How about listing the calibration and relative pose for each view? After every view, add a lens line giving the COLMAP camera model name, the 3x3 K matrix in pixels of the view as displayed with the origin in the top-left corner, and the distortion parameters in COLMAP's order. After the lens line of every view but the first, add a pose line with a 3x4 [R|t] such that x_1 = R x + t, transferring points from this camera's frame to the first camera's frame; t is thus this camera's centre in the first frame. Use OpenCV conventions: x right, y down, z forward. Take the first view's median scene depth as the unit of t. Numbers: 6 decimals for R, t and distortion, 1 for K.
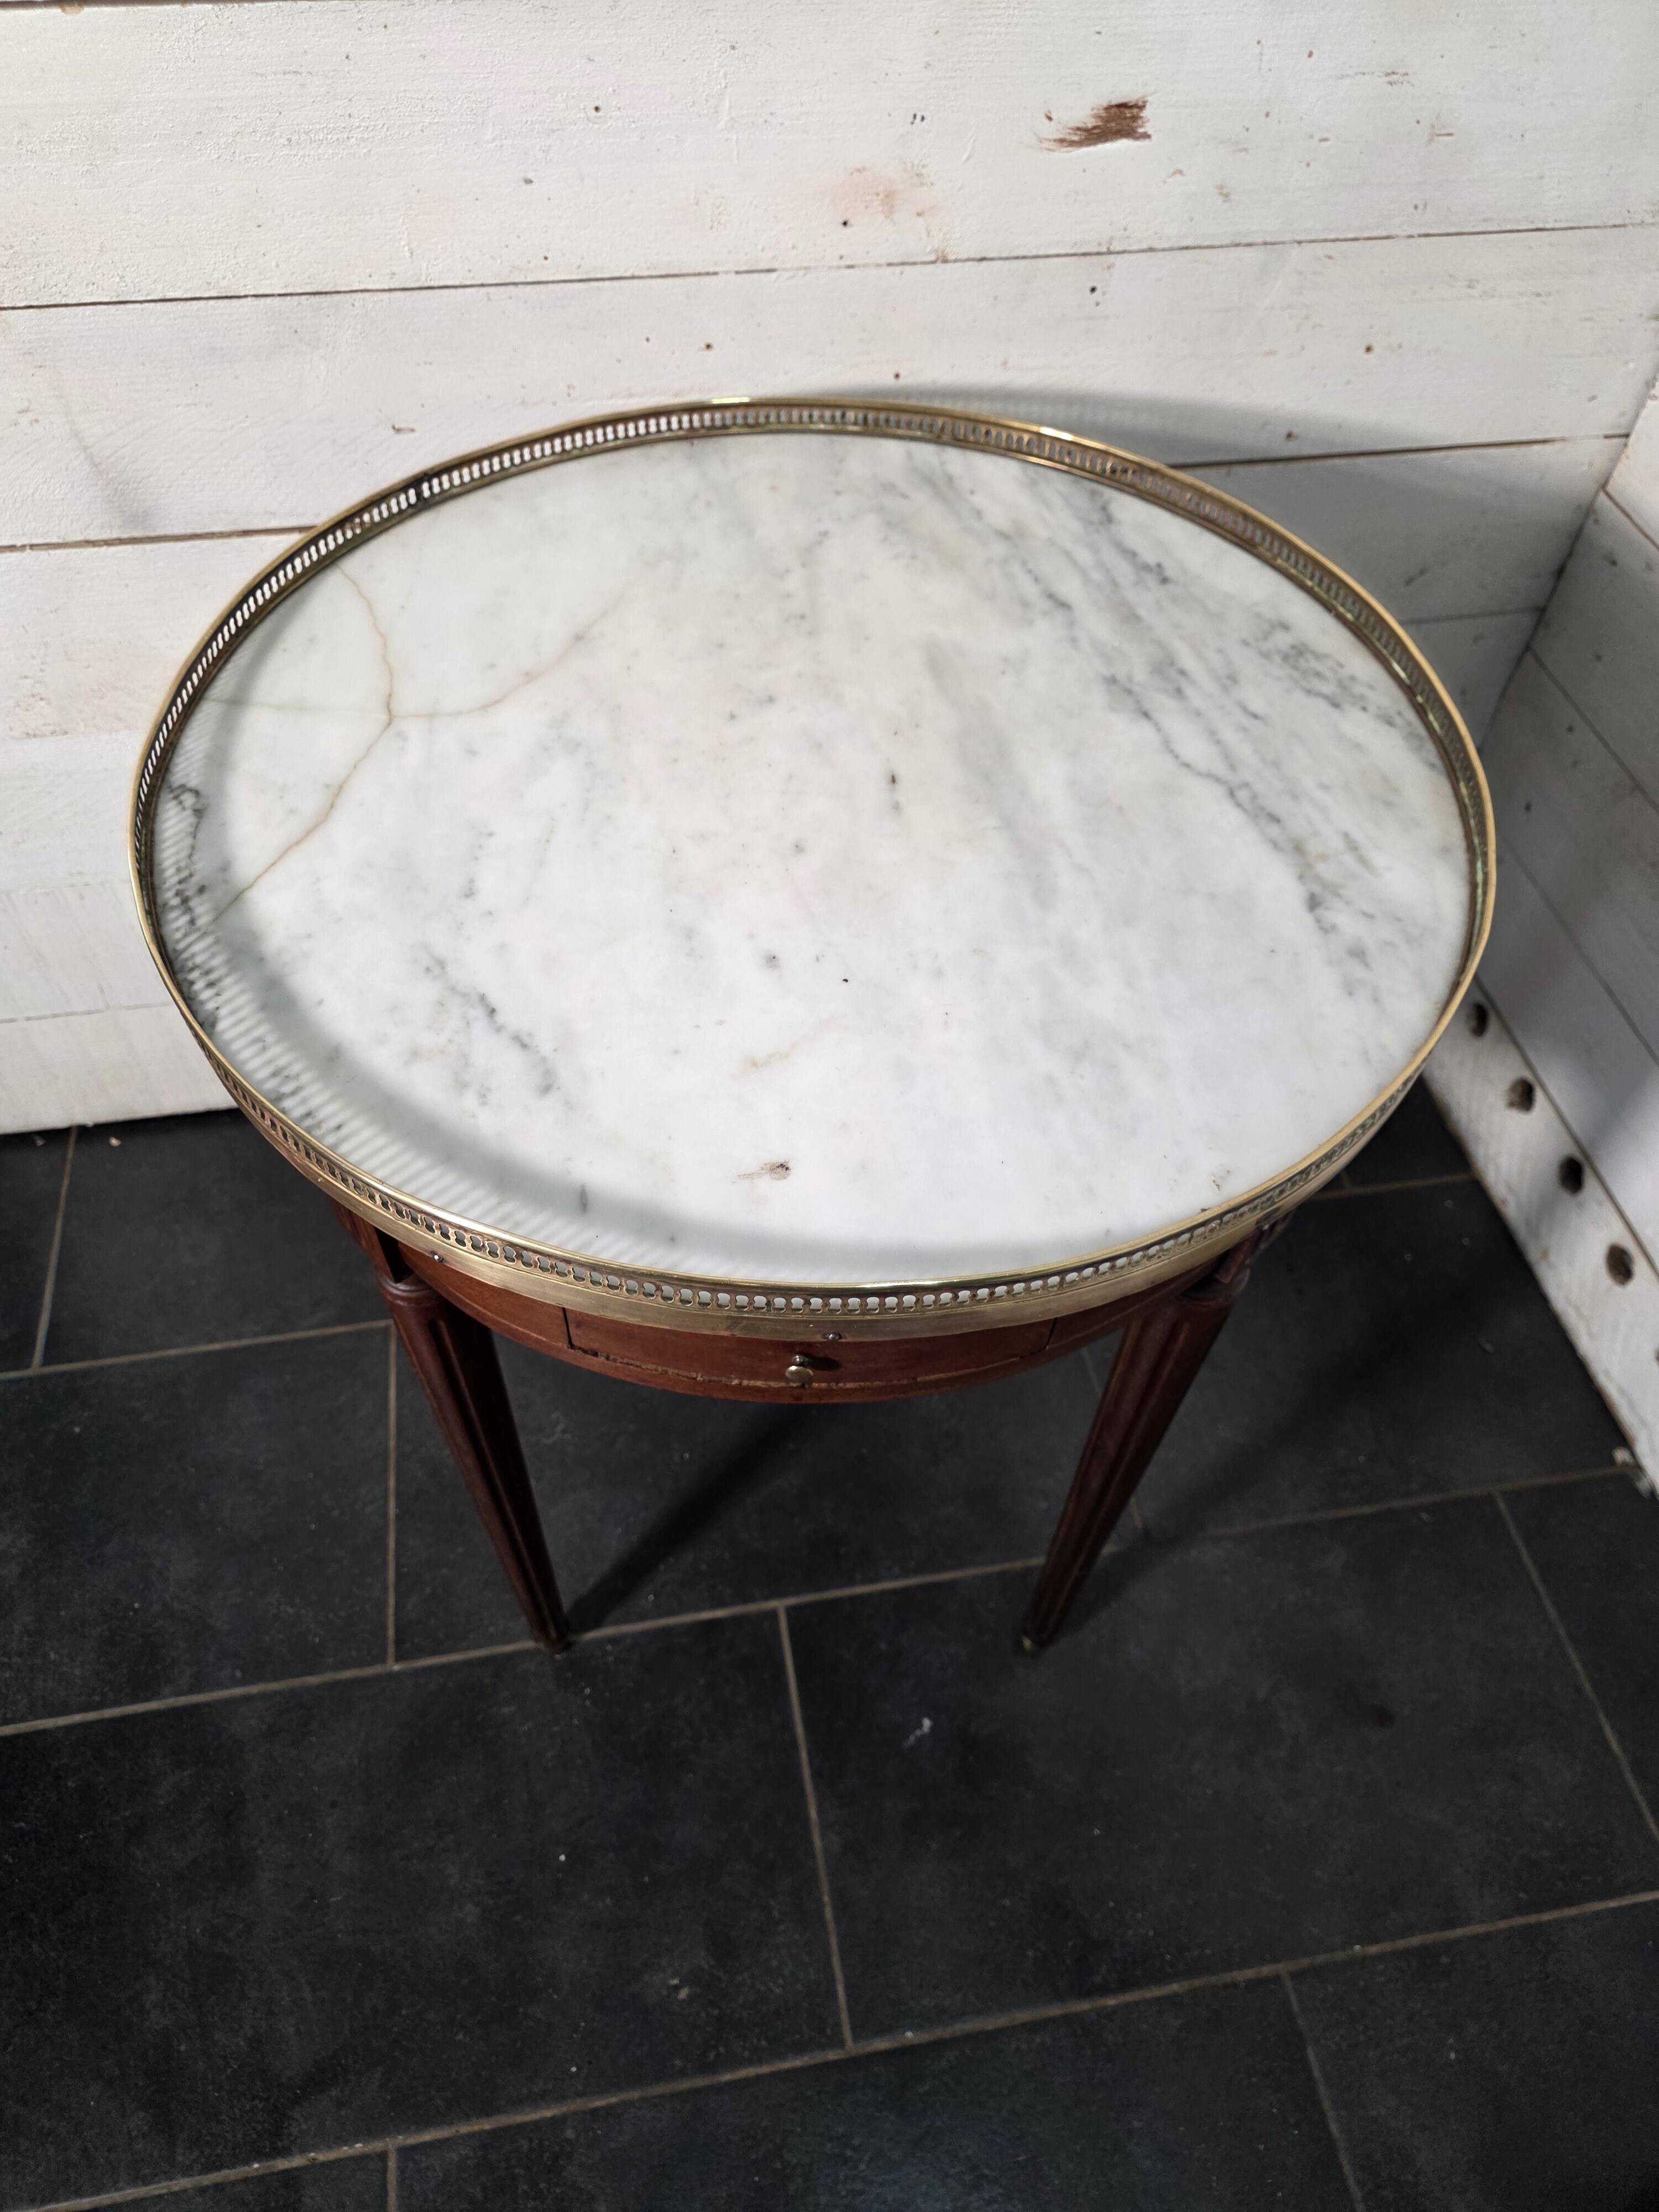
lens RADIAL K [[1523.4, 0, 816.9], [0, 1523.4, 1100.6], [0, 0, 1]] dist [0.025642, -0.020413]
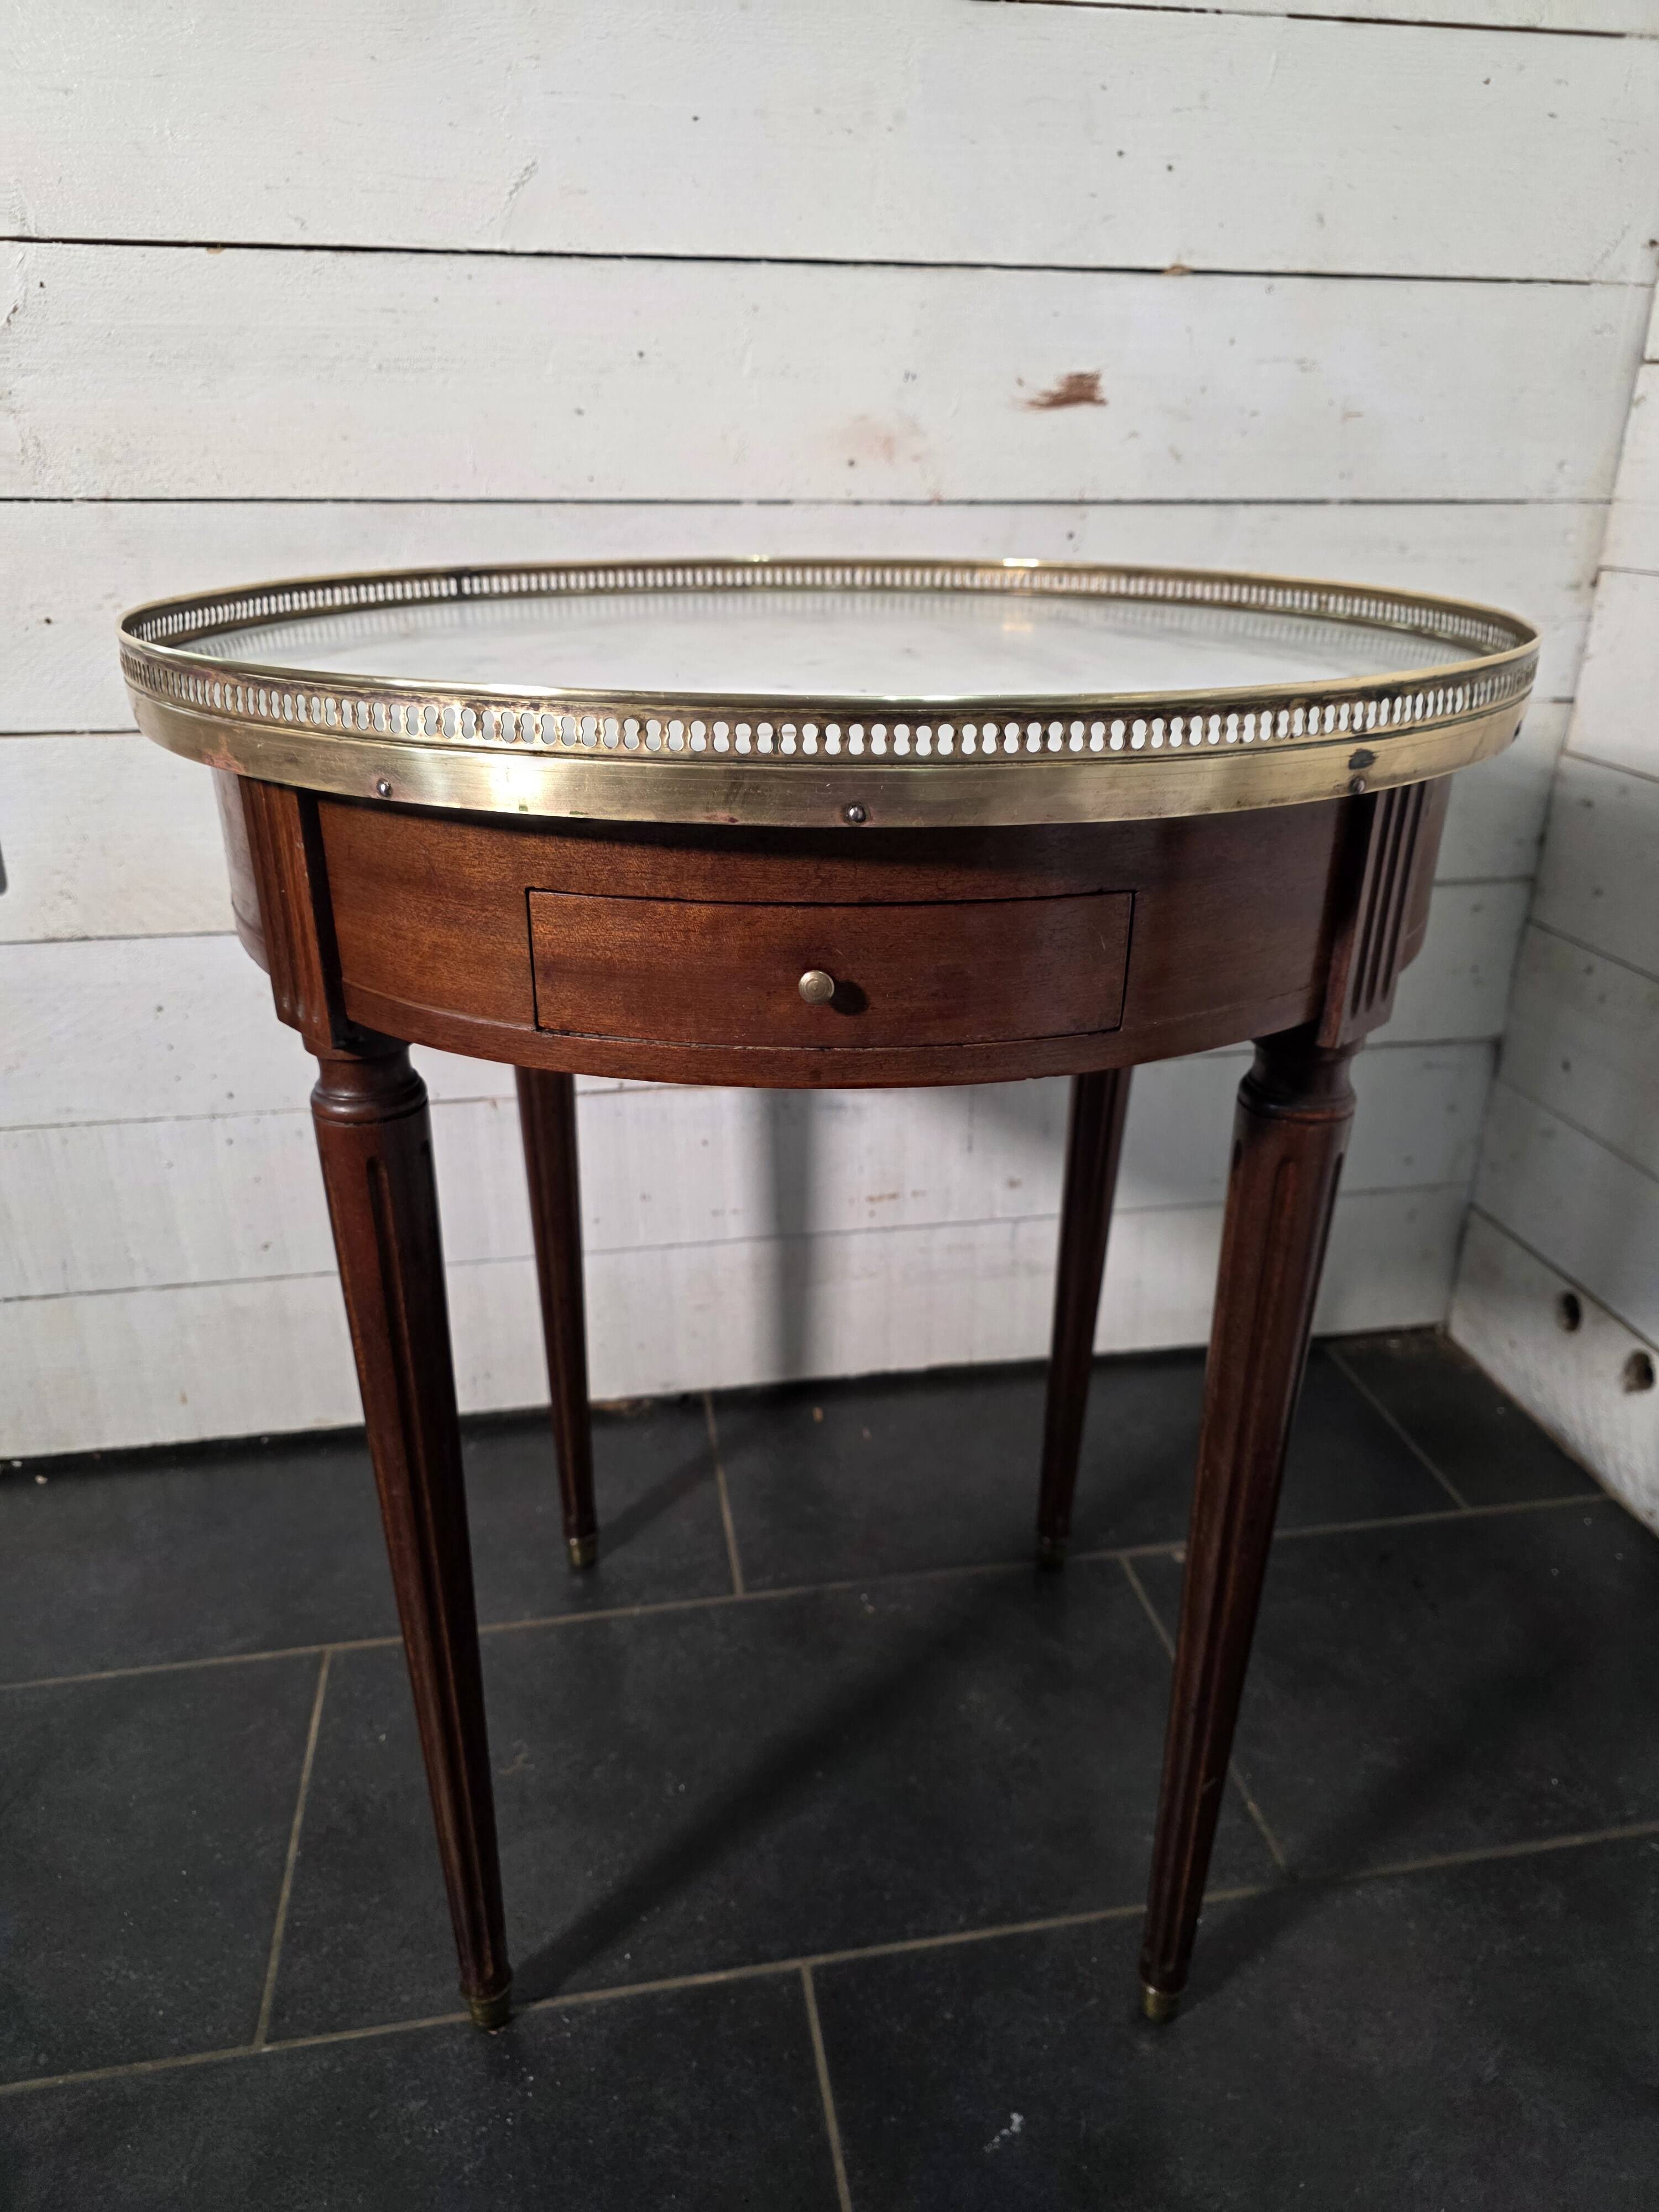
lens RADIAL K [[1526.4, 0, 836.4], [0, 1526.4, 1112.0], [0, 0, 1]] dist [0.013262, -0.011906]
pose [[0.999834, -0.018220, -0.000710, -0.000951], [0.015743, 0.882246, -0.470525, 0.363808], [0.009200, 0.470436, 0.882386, 0.188821]]
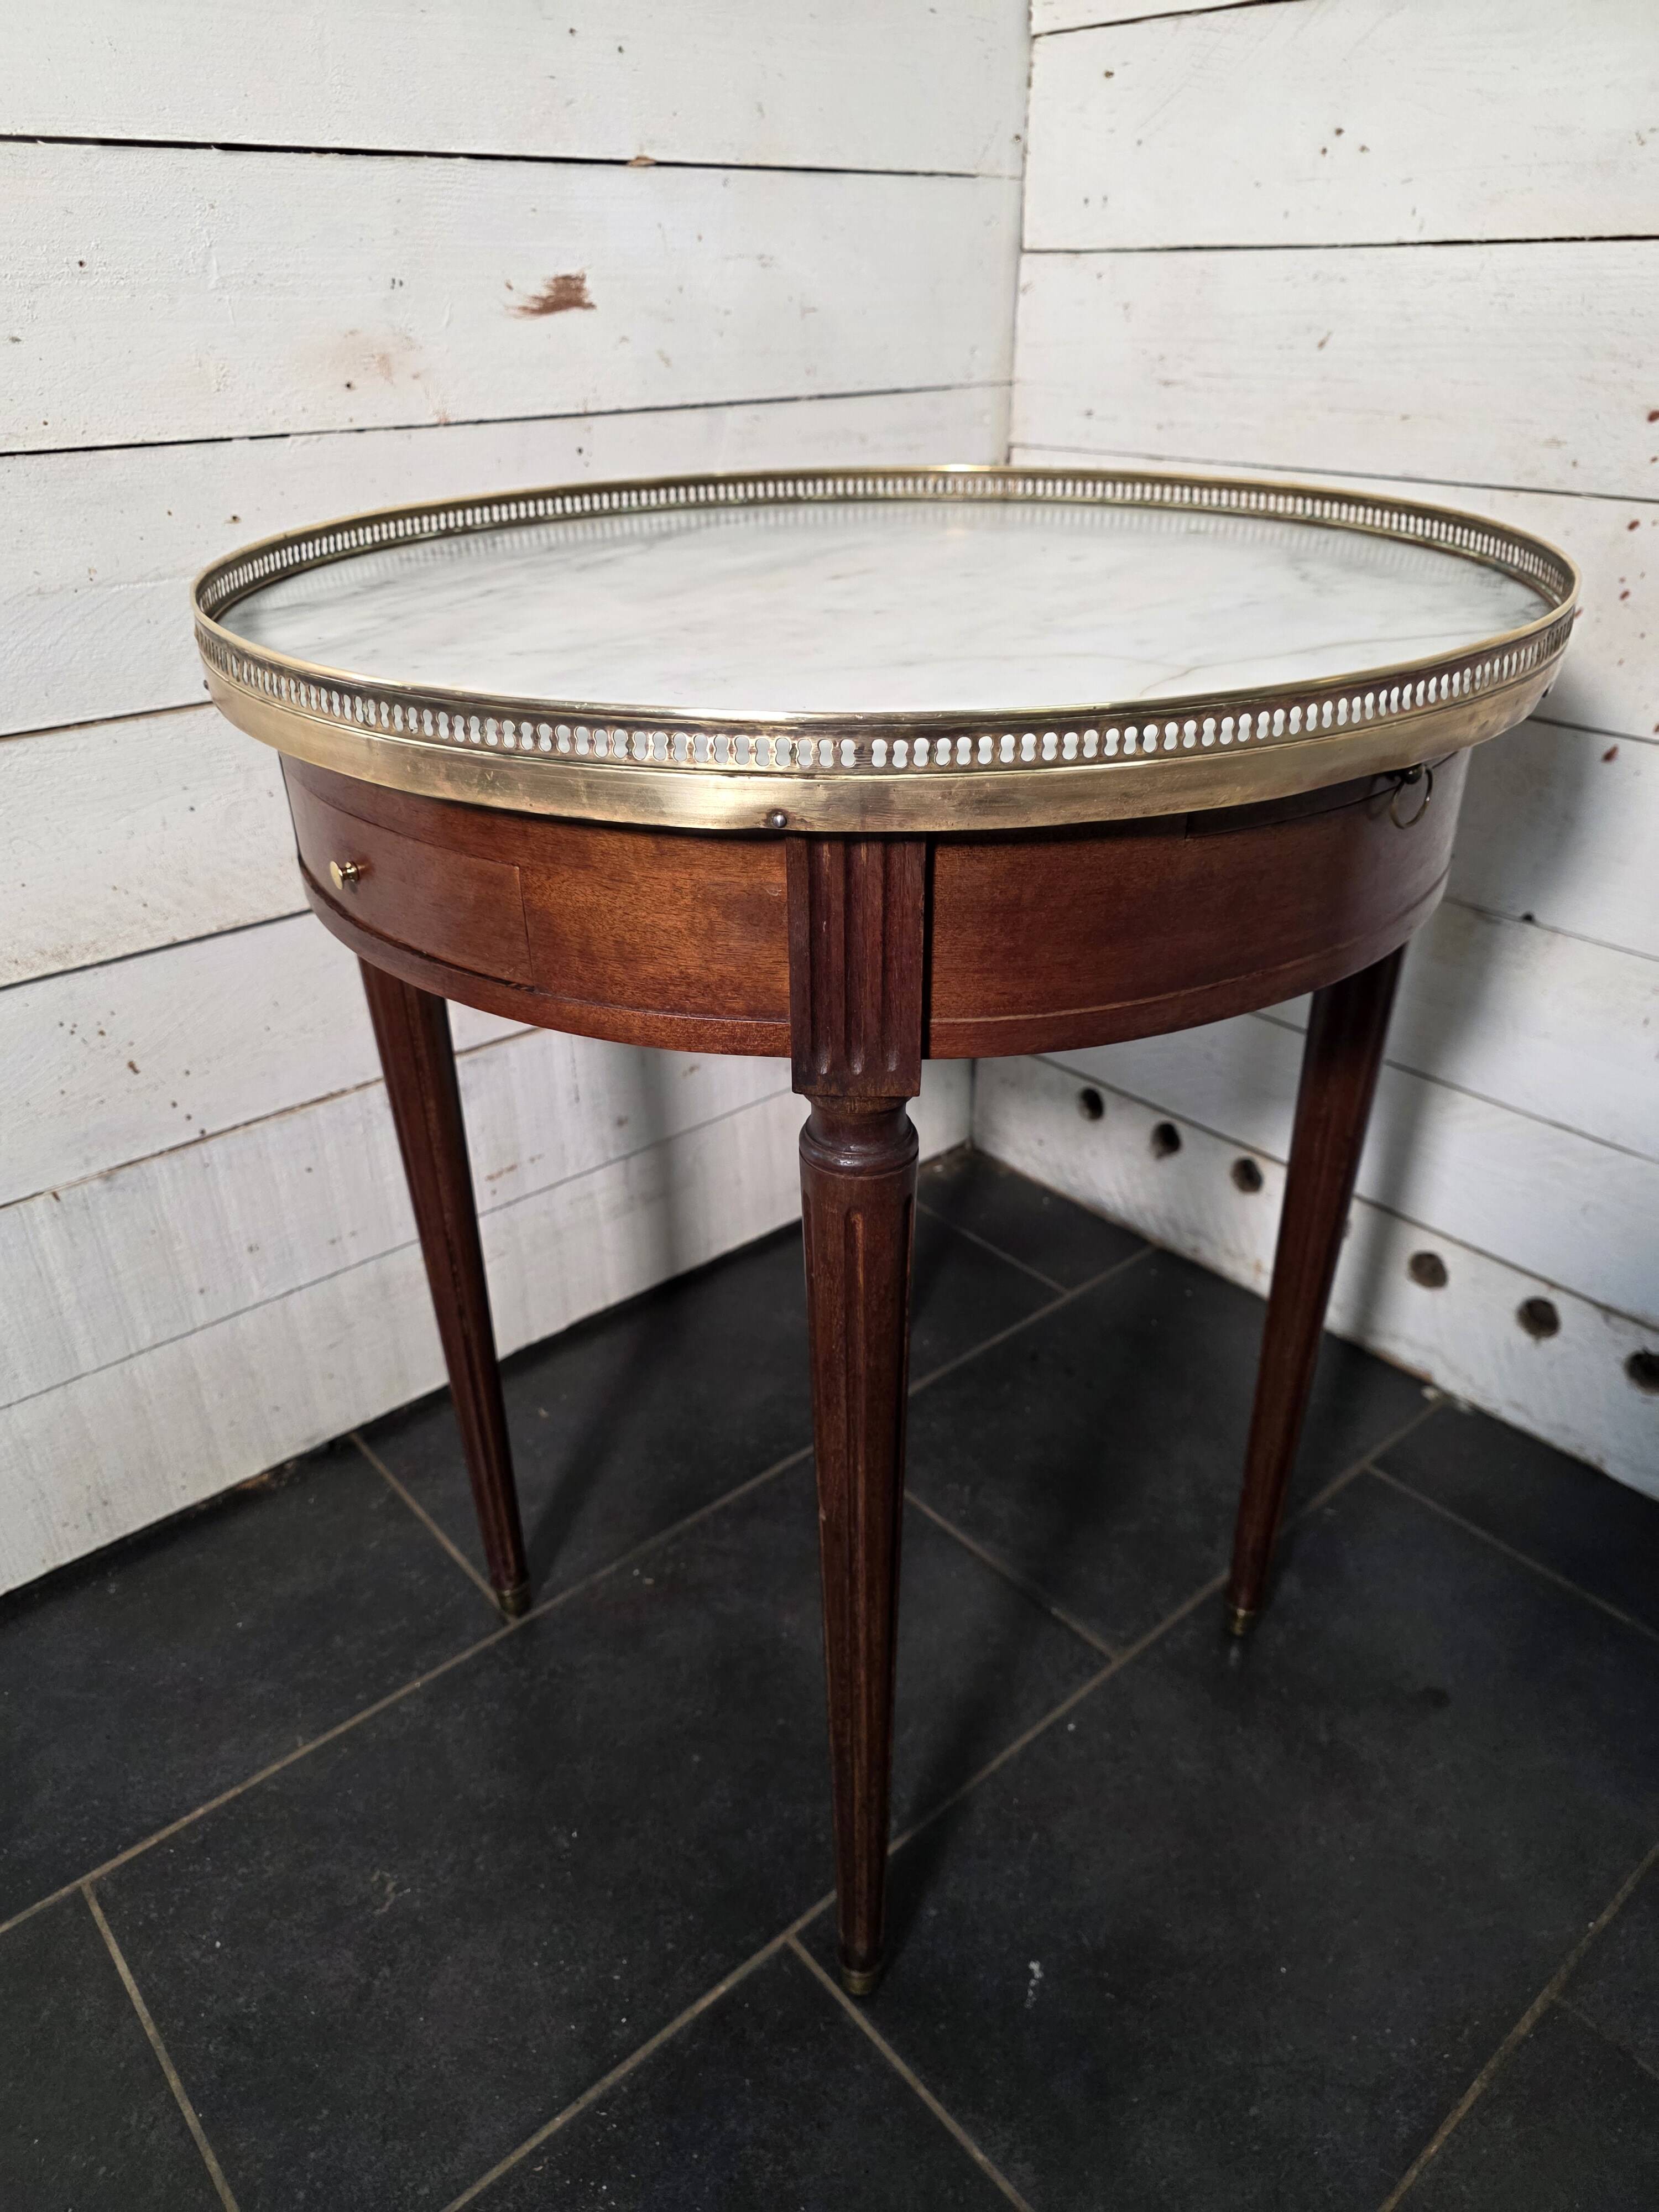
lens RADIAL K [[1523.4, 0, 816.9], [0, 1523.4, 1100.6], [0, 0, 1]] dist [0.025642, -0.020413]
pose [[0.858143, -0.272364, 0.435212, -0.258159], [0.420217, 0.859632, -0.290602, 0.235833], [-0.294972, 0.432262, 0.852139, 0.221038]]
